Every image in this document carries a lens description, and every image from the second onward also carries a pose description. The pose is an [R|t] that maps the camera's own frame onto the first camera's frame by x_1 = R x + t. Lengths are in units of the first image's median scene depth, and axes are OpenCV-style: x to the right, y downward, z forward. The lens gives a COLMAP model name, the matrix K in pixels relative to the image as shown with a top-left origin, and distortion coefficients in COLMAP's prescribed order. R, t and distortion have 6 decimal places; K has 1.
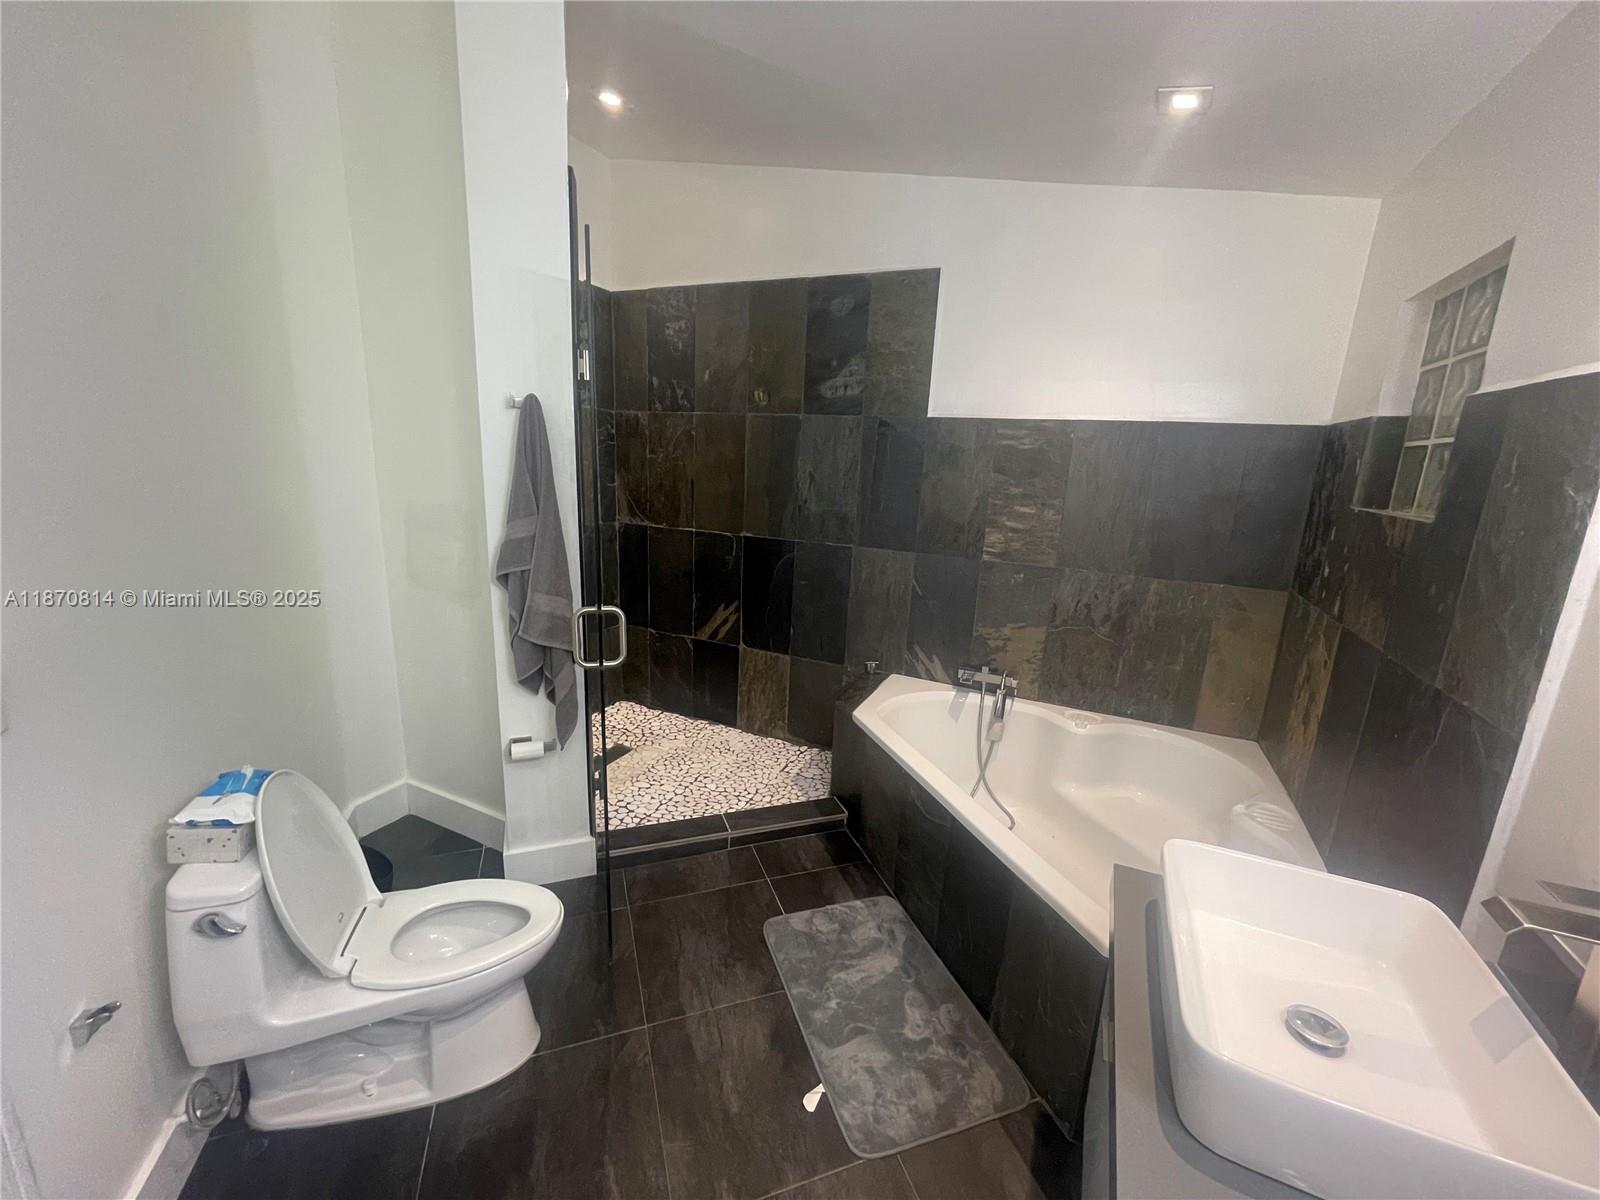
lens RADIAL K [[645.6, 0, 805.1], [0, 645.6, 609.9], [0, 0, 1]] dist [-0.000924, 0.000287]
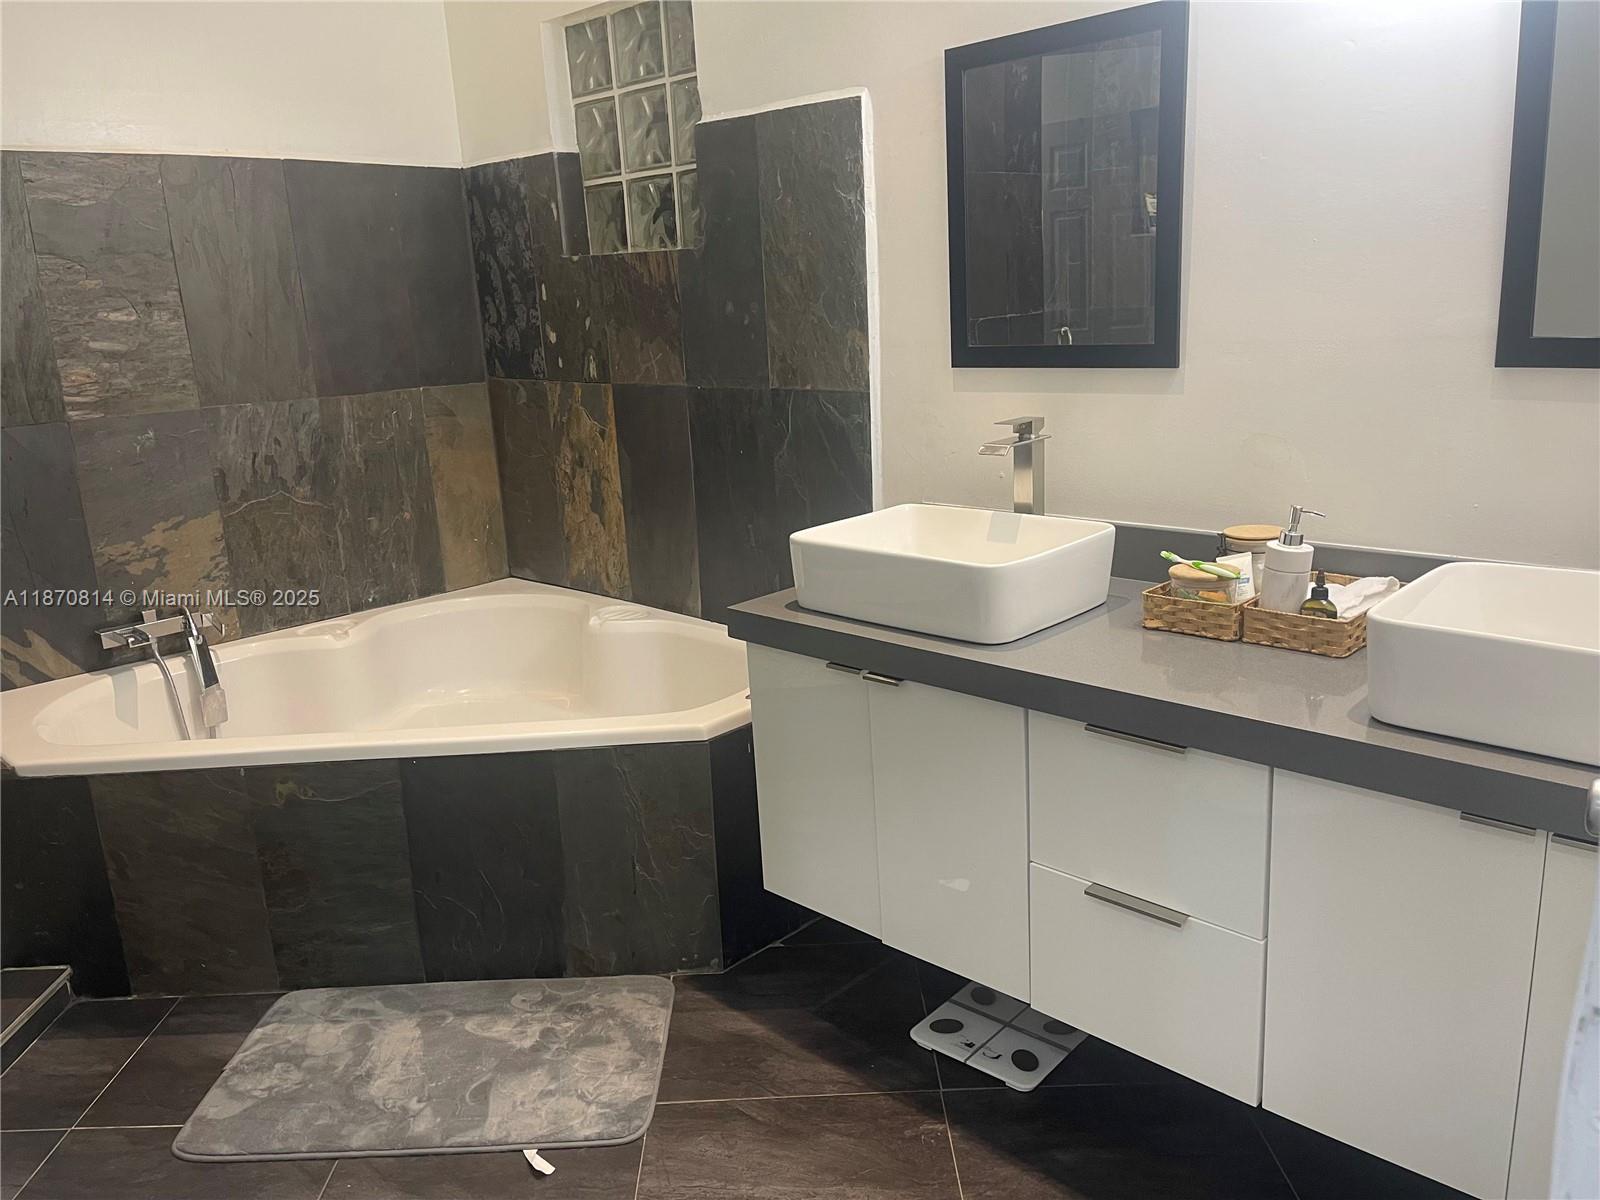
lens RADIAL K [[1183.3, 0, 806.2], [0, 1183.3, 601.6], [0, 0, 1]] dist [0.057785, -0.069745]
pose [[0.326330, -0.299407, 0.896585, -0.563967], [0.279226, 0.936716, 0.211179, 0.028402], [-0.903073, 0.181436, 0.389281, 0.121477]]
